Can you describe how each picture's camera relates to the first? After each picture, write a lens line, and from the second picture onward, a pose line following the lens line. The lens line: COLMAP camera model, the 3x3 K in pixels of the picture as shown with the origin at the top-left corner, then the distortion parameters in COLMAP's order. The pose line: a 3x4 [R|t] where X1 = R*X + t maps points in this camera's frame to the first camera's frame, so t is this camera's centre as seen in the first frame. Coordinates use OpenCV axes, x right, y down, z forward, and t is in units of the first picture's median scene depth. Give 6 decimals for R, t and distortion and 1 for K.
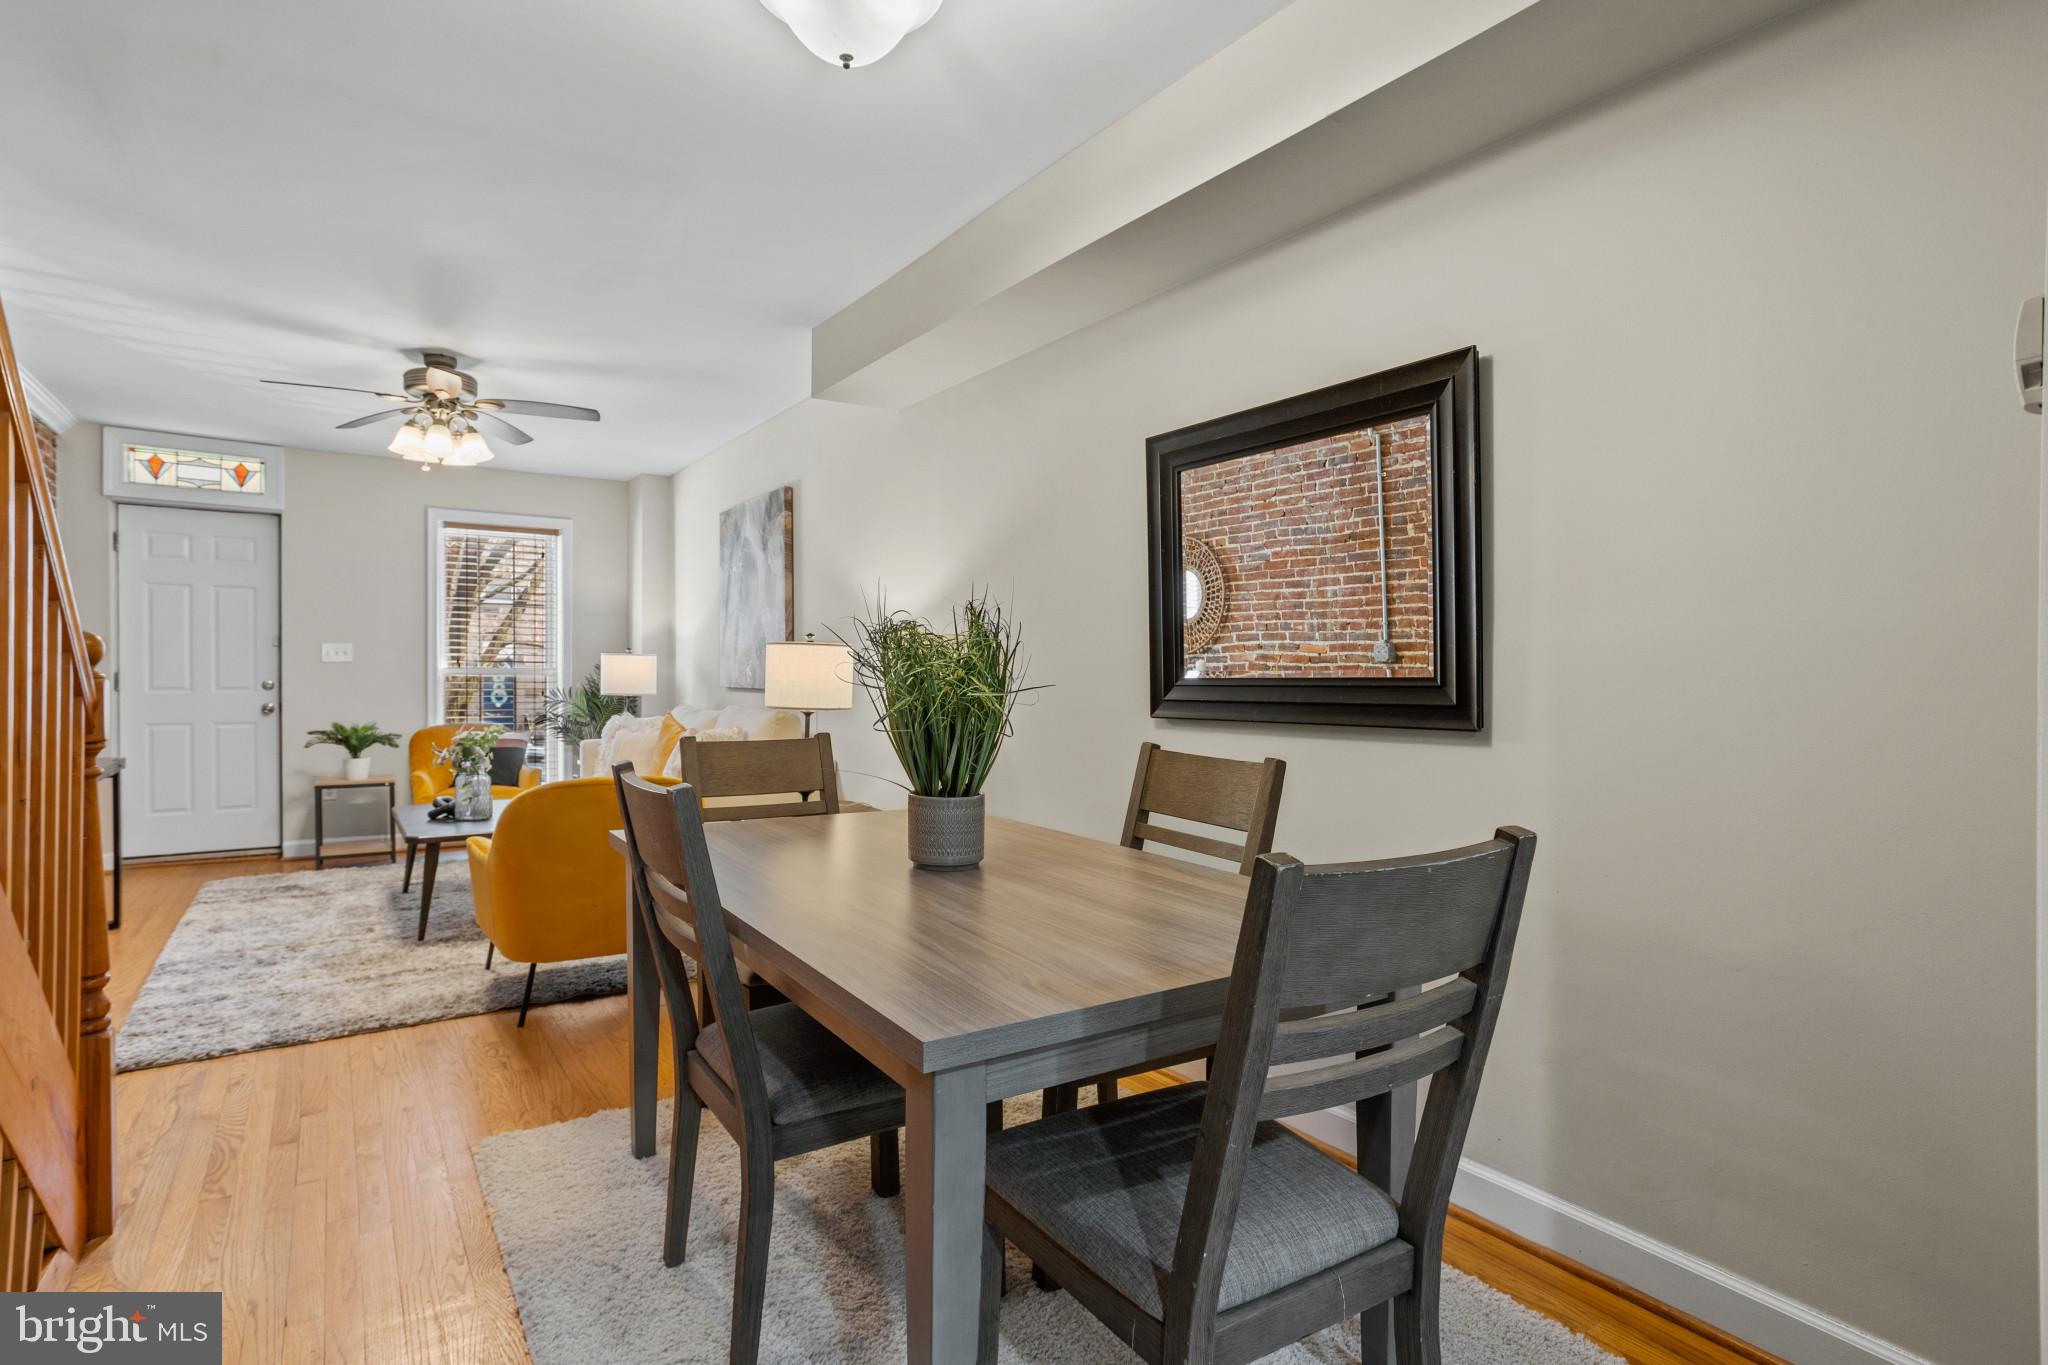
lens RADIAL K [[1060.1, 0, 1026.1], [0, 1060.1, 686.3], [0, 0, 1]] dist [-0.040640, 0.010371]
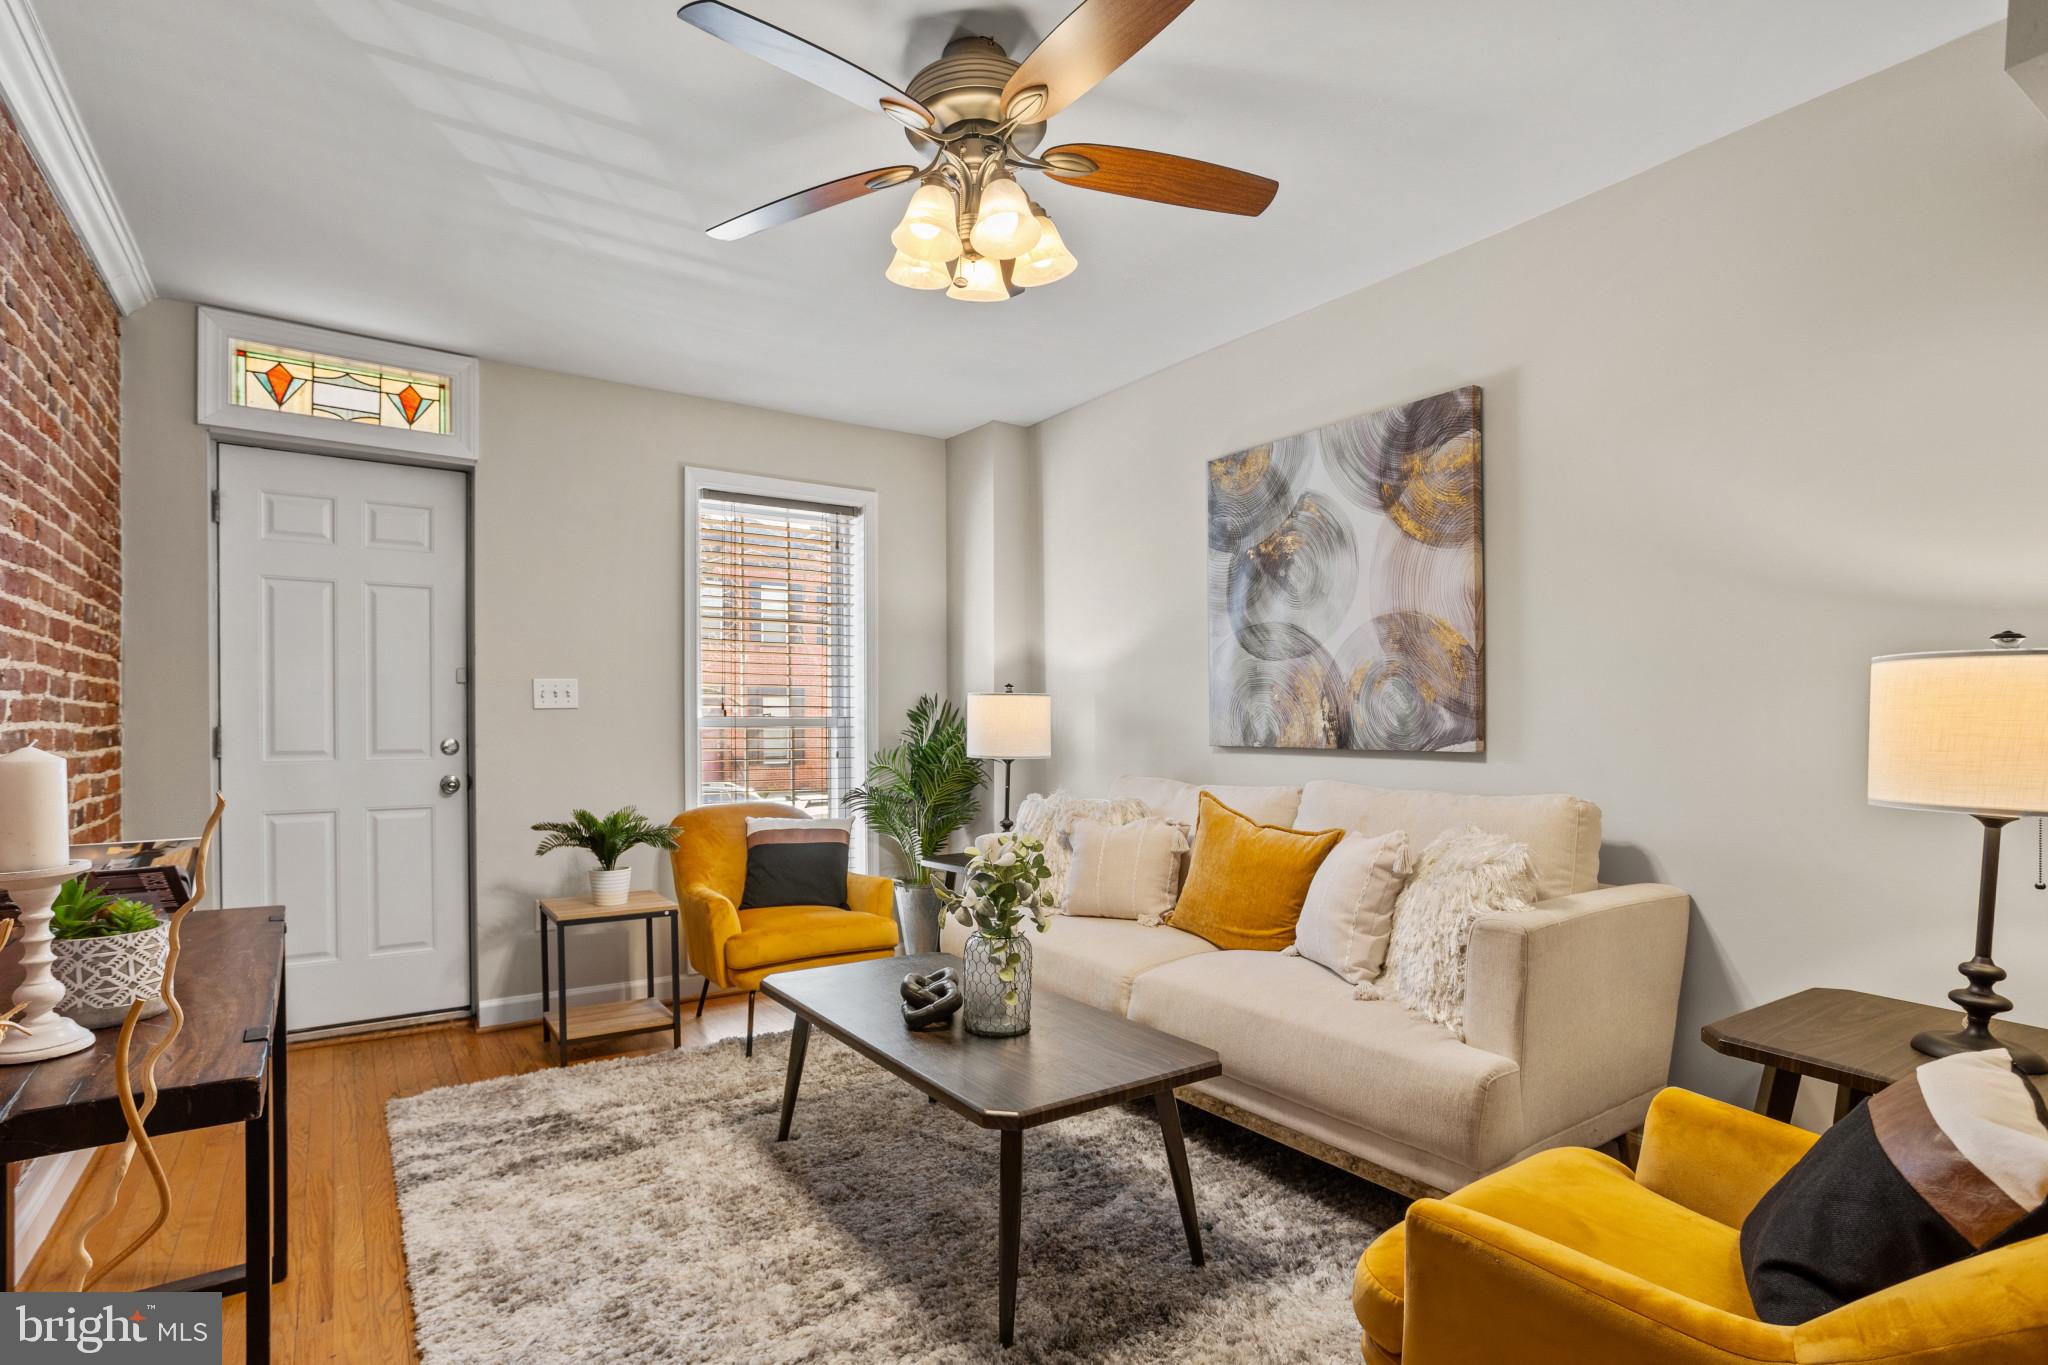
lens RADIAL K [[1060.1, 0, 1006.6], [0, 1060.1, 726.2], [0, 0, 1]] dist [-0.040640, 0.010371]
pose [[0.999945, -0.005925, -0.008607, -0.405087], [0.005897, 0.999977, -0.003273, -0.009596], [0.008626, 0.003222, 0.999958, 0.392179]]
